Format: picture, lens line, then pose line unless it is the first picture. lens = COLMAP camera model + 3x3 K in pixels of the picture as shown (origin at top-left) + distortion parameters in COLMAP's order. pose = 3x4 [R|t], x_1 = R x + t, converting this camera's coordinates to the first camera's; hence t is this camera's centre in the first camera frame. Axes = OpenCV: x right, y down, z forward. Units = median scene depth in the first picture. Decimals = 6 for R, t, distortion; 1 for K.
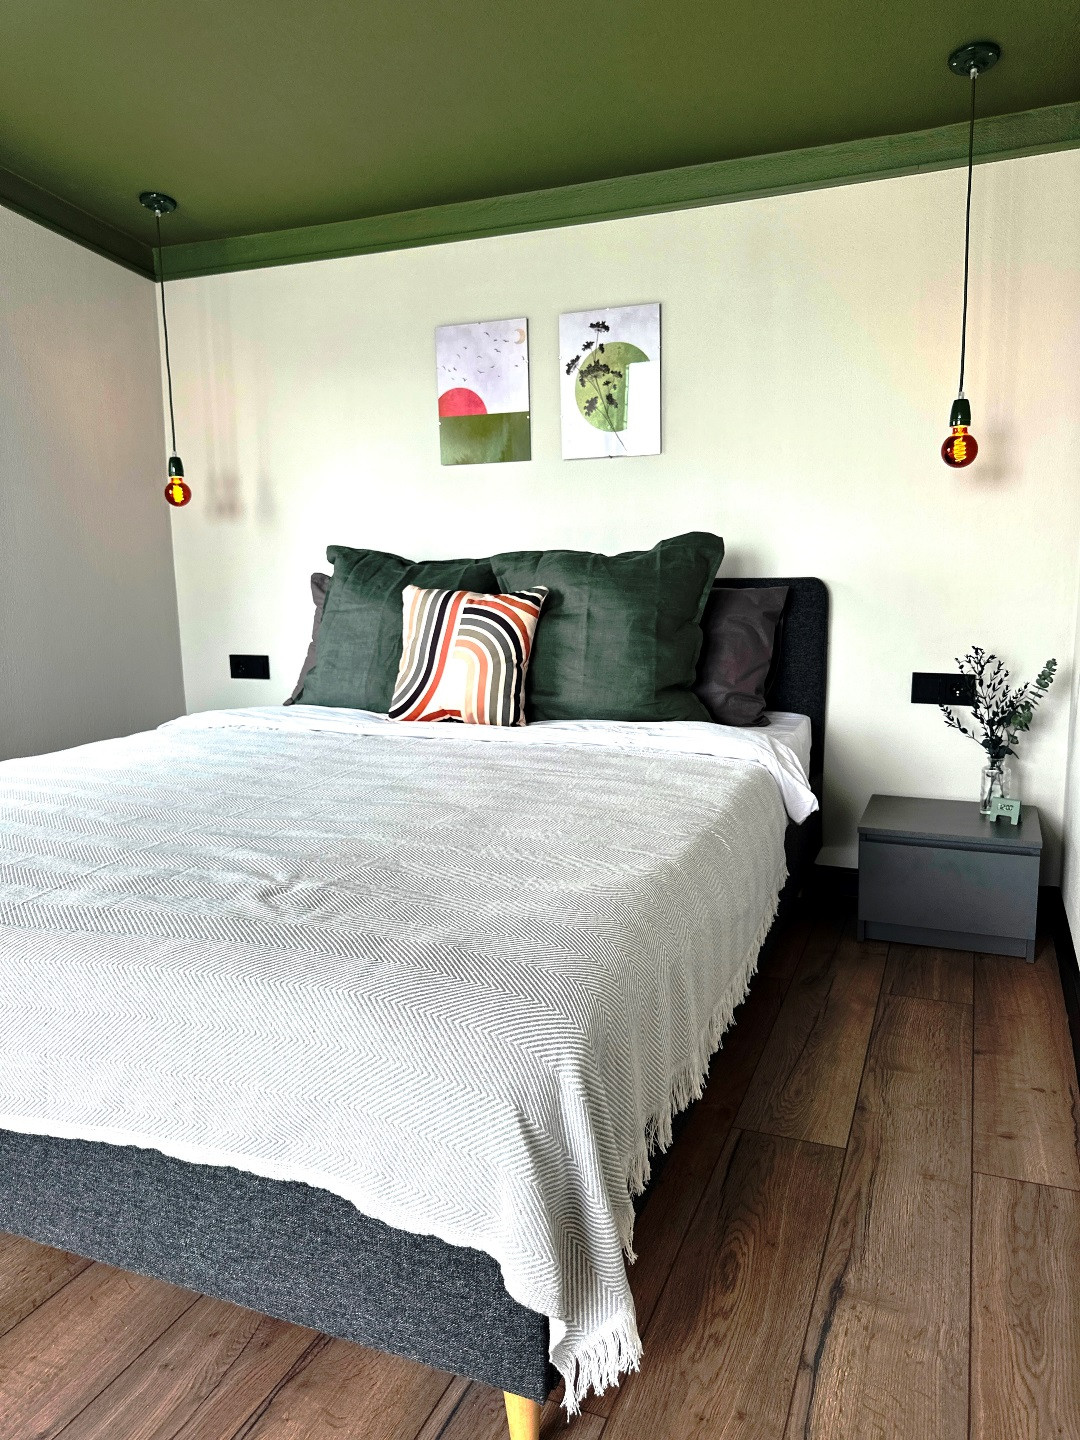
lens RADIAL K [[1013.0, 0, 537.7], [0, 1013.0, 724.9], [0, 0, 1]] dist [0.054916, -0.061646]
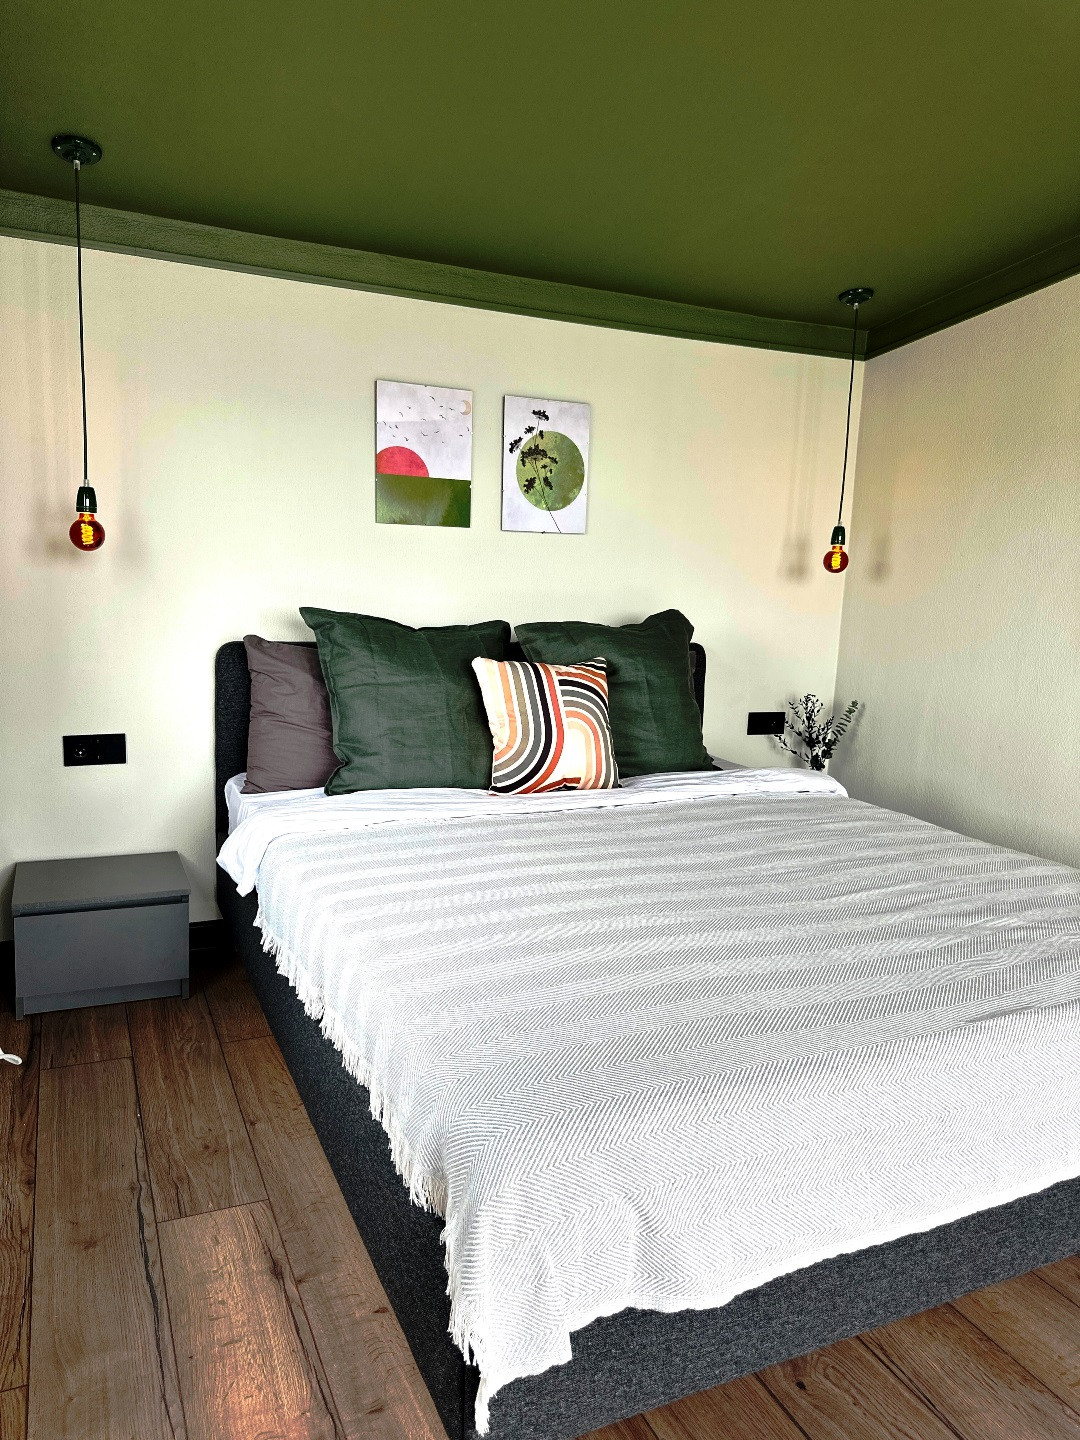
lens RADIAL K [[1013.0, 0, 535.7], [0, 1013.0, 718.6], [0, 0, 1]] dist [0.054916, -0.061646]
pose [[0.680434, -0.069788, 0.729478, -0.758978], [0.075106, 0.996854, 0.025311, -0.091898], [-0.728950, 0.037566, 0.683536, 0.265385]]
